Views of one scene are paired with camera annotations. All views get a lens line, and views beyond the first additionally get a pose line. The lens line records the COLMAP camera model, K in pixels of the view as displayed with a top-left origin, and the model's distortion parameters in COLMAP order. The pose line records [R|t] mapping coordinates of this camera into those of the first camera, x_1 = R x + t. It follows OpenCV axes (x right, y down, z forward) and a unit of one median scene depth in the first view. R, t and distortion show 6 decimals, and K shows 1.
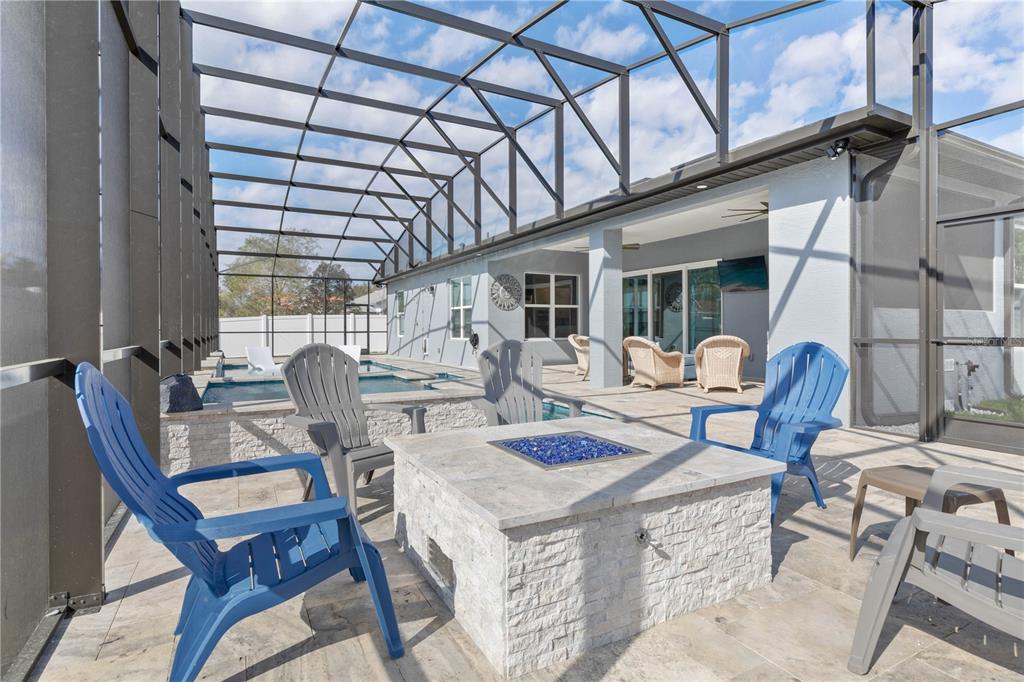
lens RADIAL K [[588.3, 0, 512.0], [0, 588.3, 341.0], [0, 0, 1]] dist [-0.000585, 0.000046]
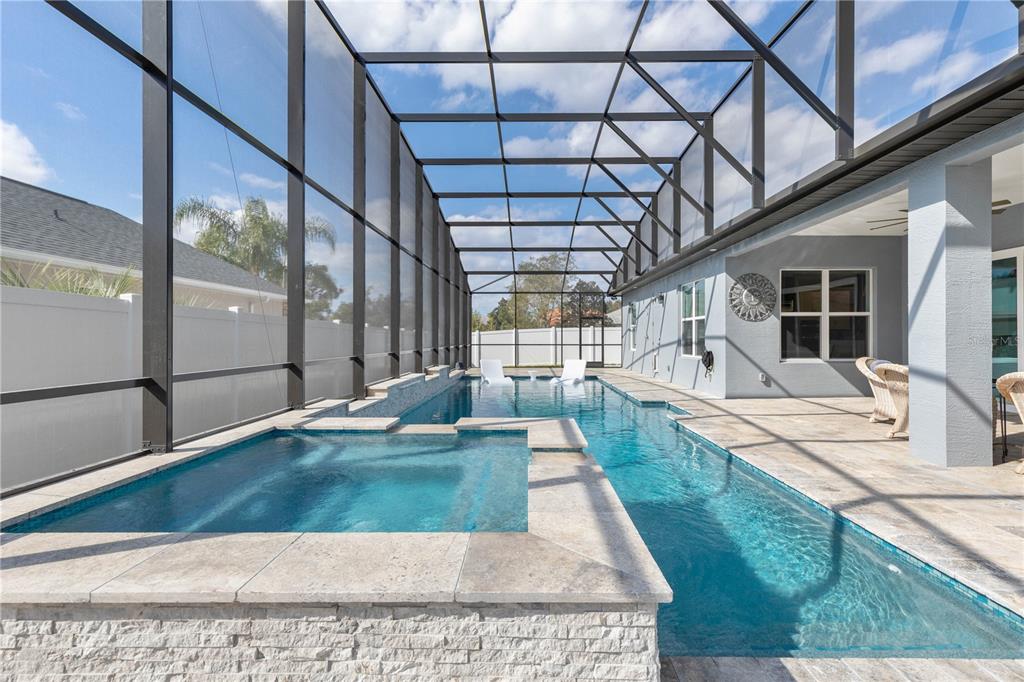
lens RADIAL K [[495.5, 0, 512.0], [0, 495.5, 341.0], [0, 0, 1]] dist [0.016608, -0.000194]
pose [[0.884657, 0.001826, -0.466238, 0.014102], [-0.008604, 0.999886, -0.012411, -0.015734], [0.466162, 0.014991, 0.884572, 0.284473]]
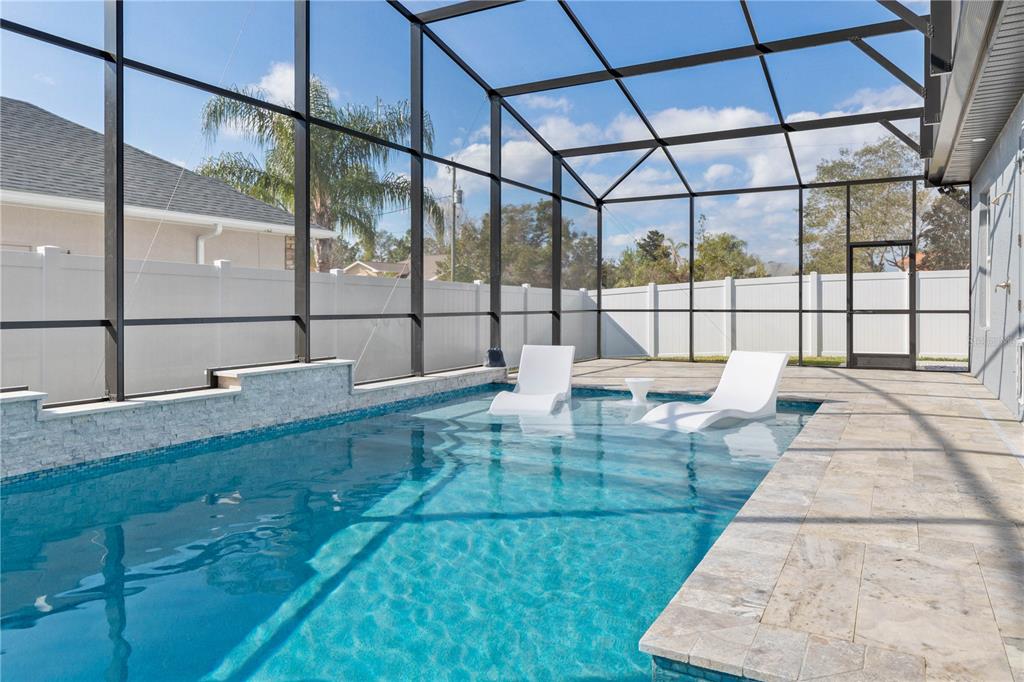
lens RADIAL K [[667.2, 0, 510.0], [0, 667.2, 315.9], [0, 0, 1]] dist [-0.022123, -0.000267]
pose [[0.543876, 0.013874, -0.839051, -0.034934], [-0.014090, 0.999873, 0.007401, -0.018638], [0.839047, 0.007797, 0.544003, 0.812463]]
